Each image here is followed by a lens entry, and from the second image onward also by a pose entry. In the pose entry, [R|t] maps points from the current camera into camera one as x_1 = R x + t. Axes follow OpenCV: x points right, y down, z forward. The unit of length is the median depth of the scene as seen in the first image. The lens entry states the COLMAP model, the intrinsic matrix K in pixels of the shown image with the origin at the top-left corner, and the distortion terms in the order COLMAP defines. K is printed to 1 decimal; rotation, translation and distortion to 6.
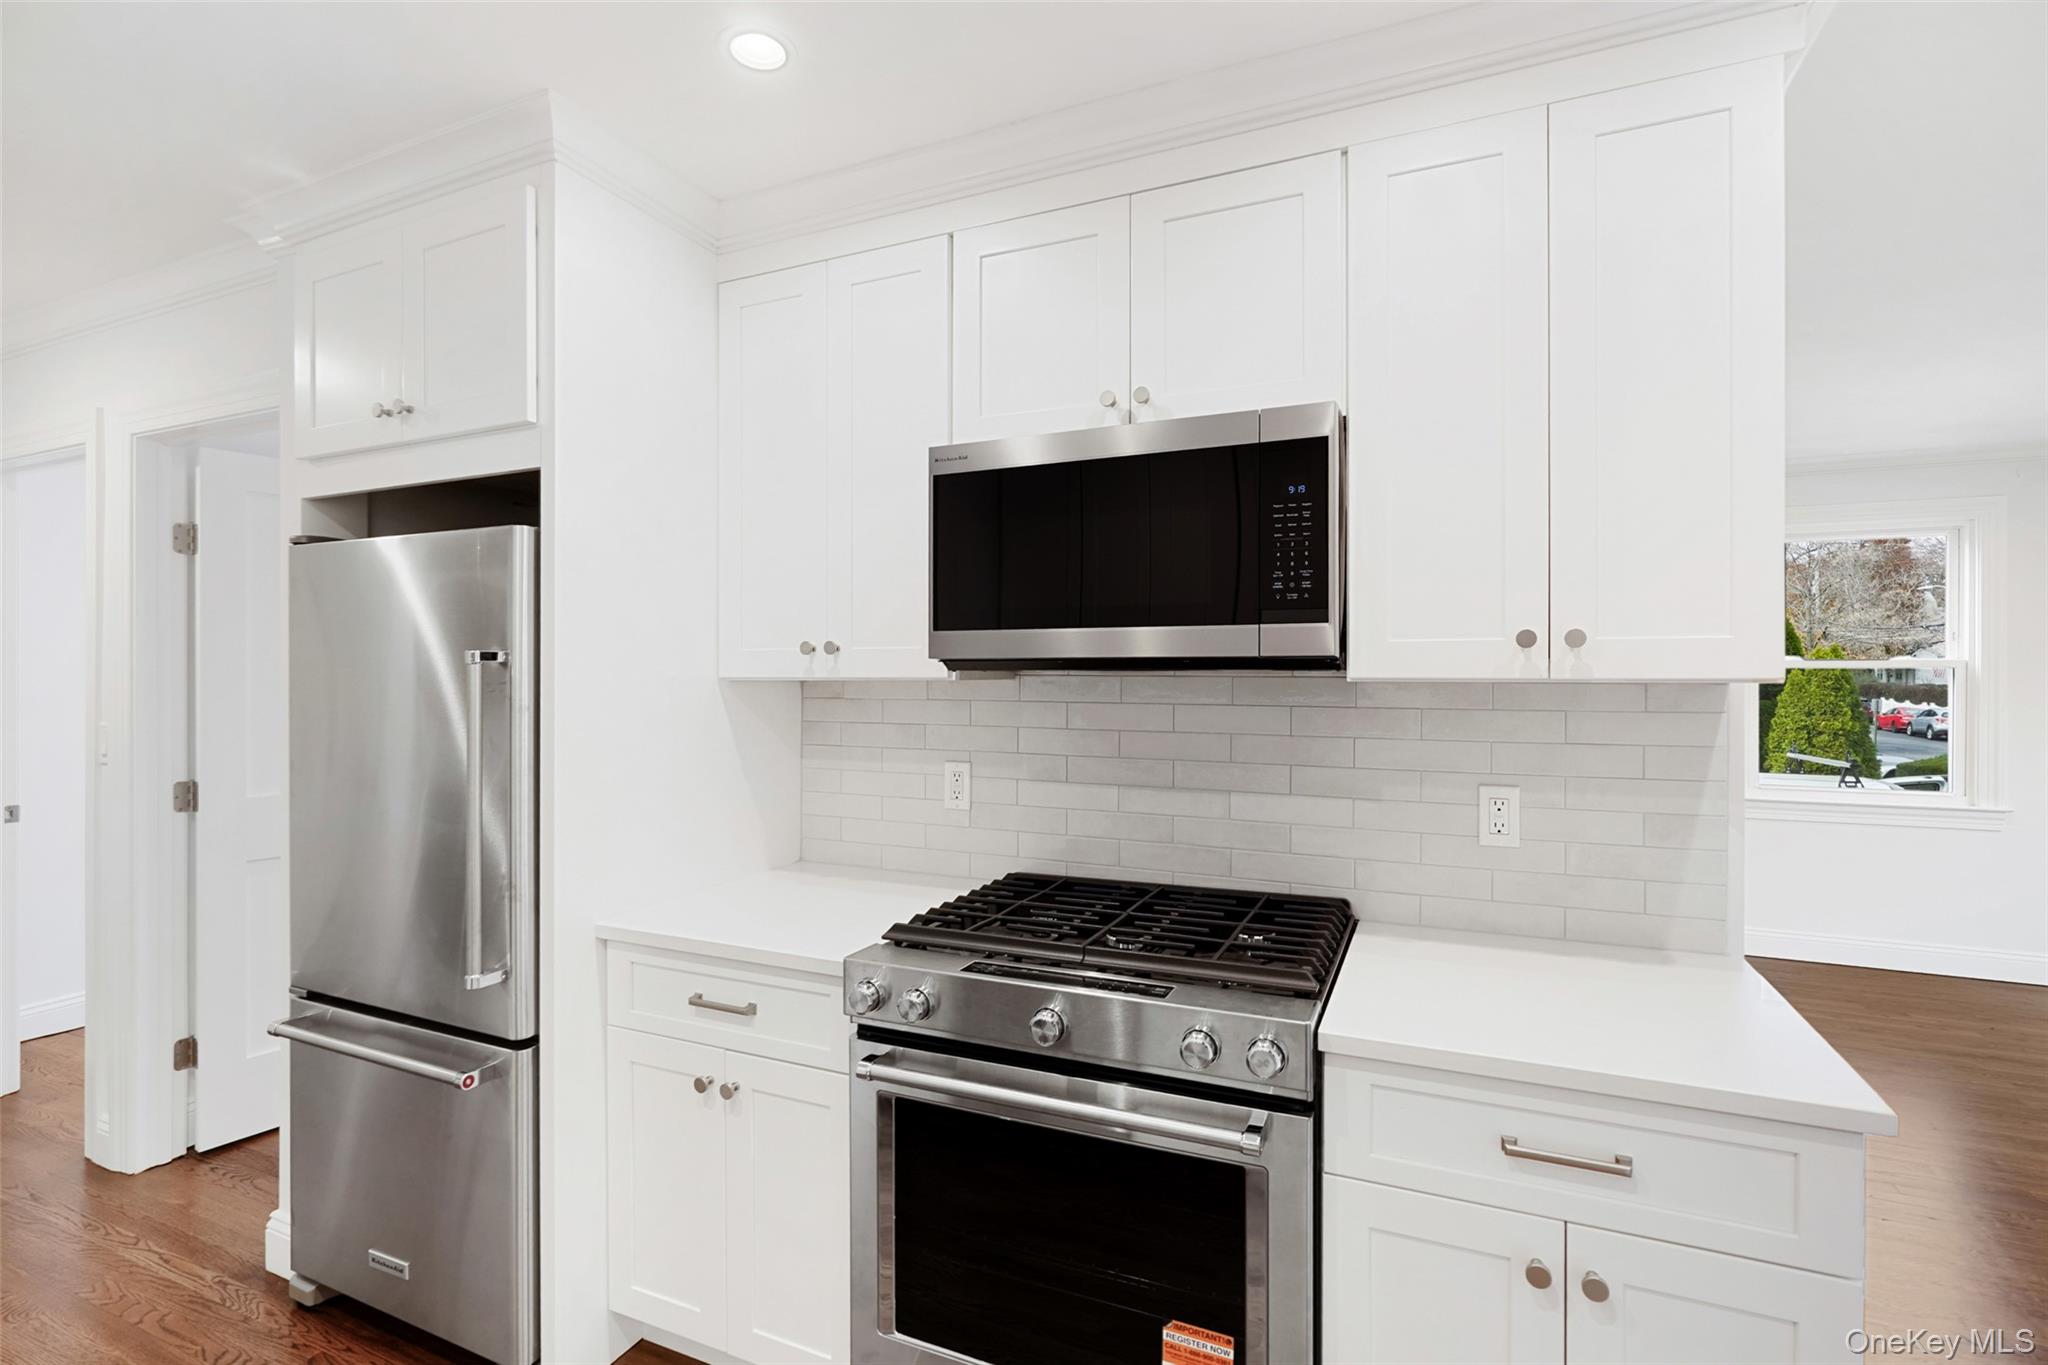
lens RADIAL K [[944.9, 0, 1024.0], [0, 944.9, 682.5], [0, 0, 1]] dist [-0.000382, 0.000036]
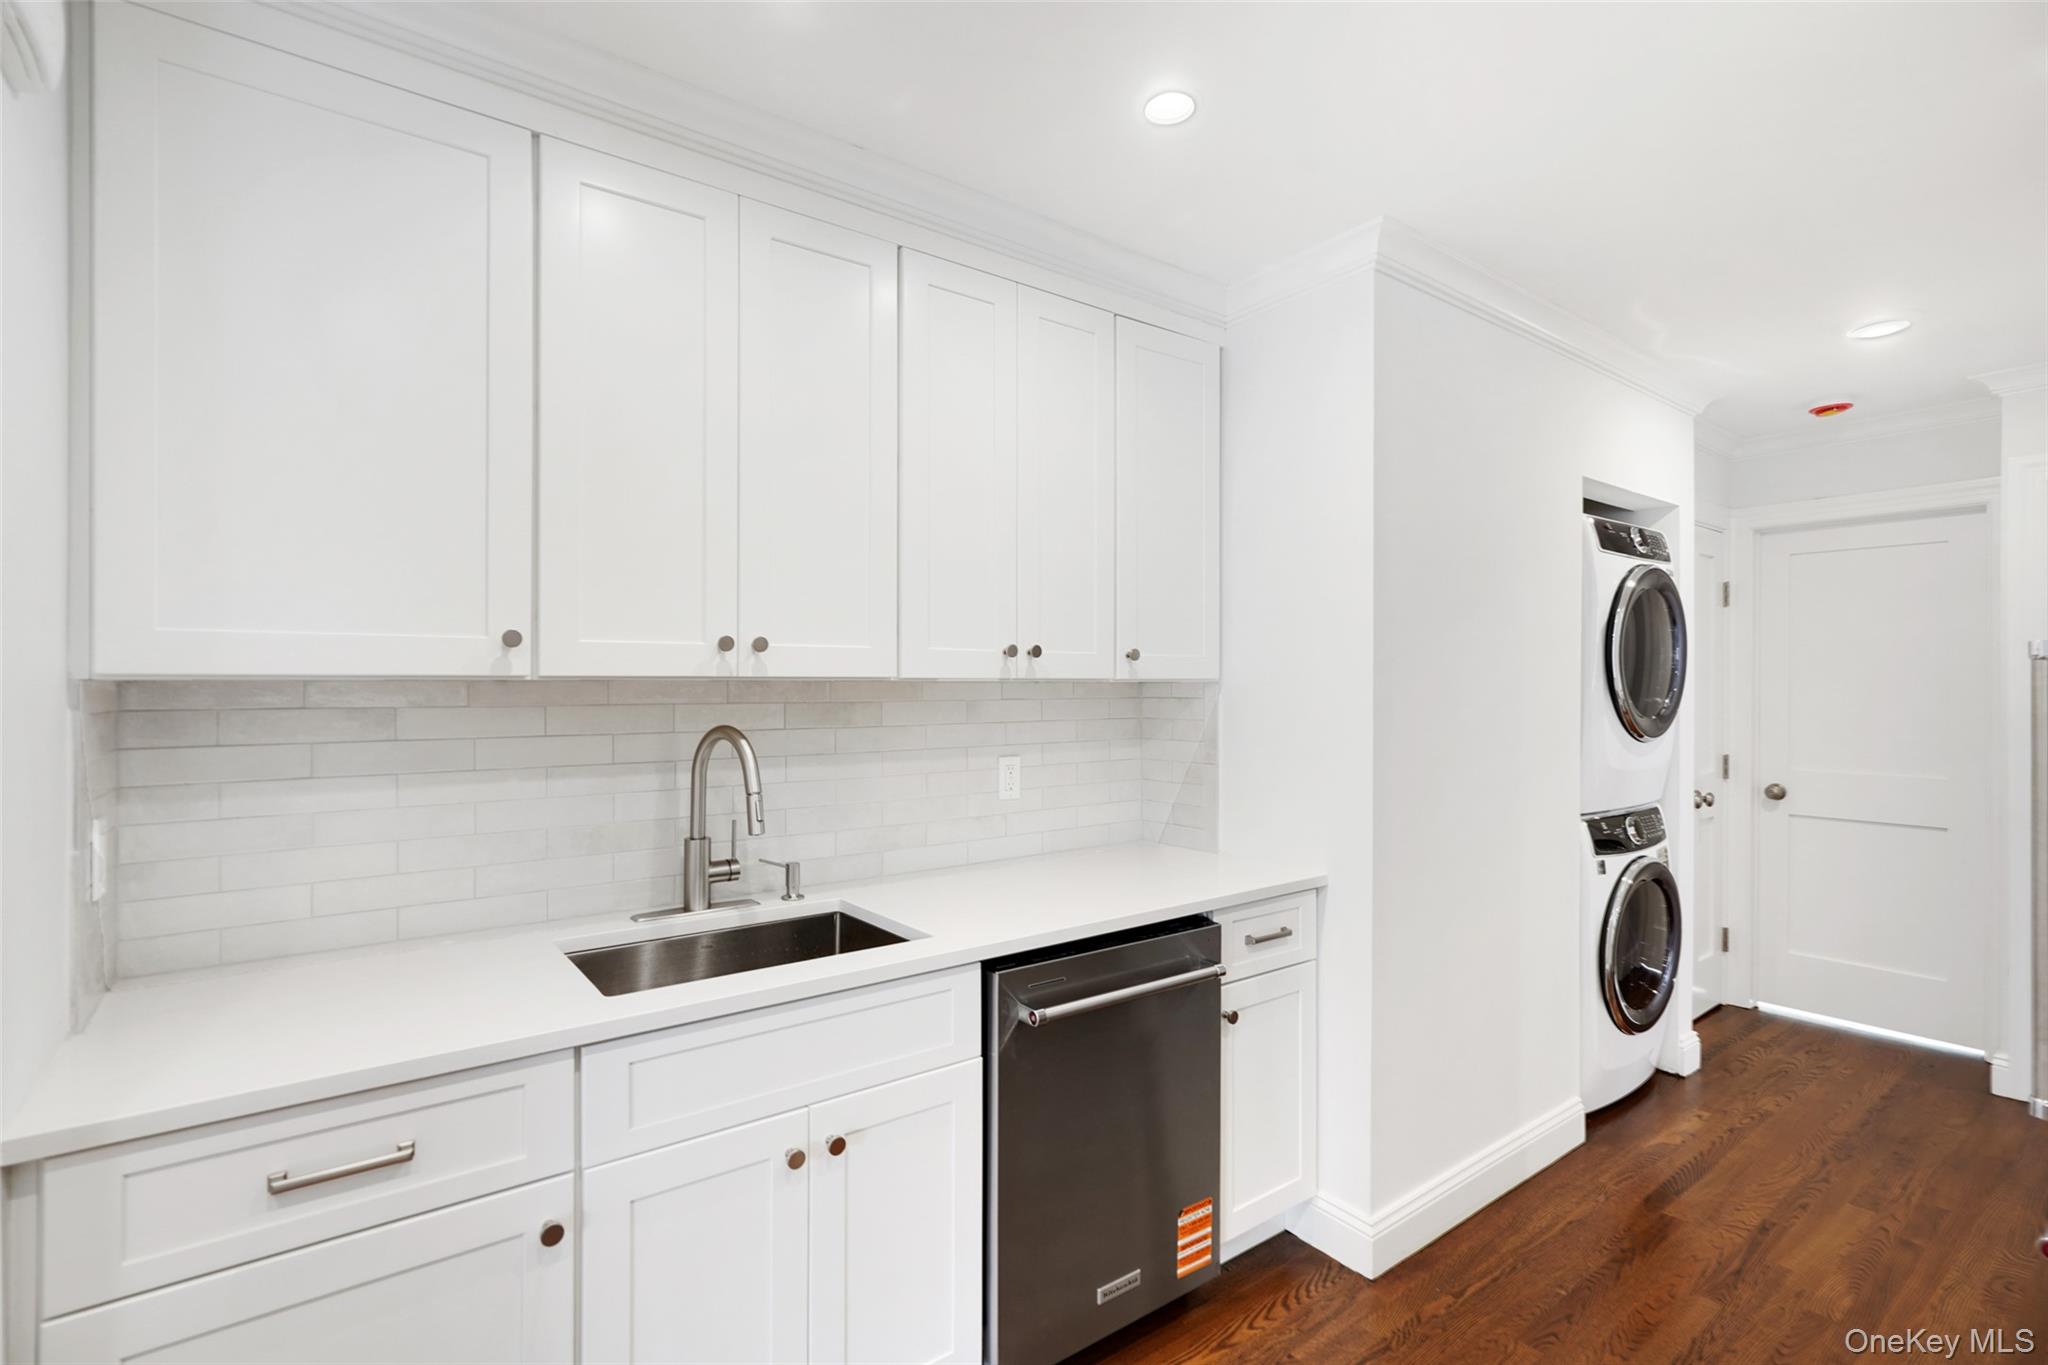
lens RADIAL K [[944.9, 0, 1024.0], [0, 944.9, 682.5], [0, 0, 1]] dist [-0.000382, 0.000036]
pose [[0.484204, 0.001712, 0.874954, -0.717848], [-0.003384, 0.999994, -0.000084, 0.000298], [-0.874949, -0.002920, 0.484207, 0.303892]]
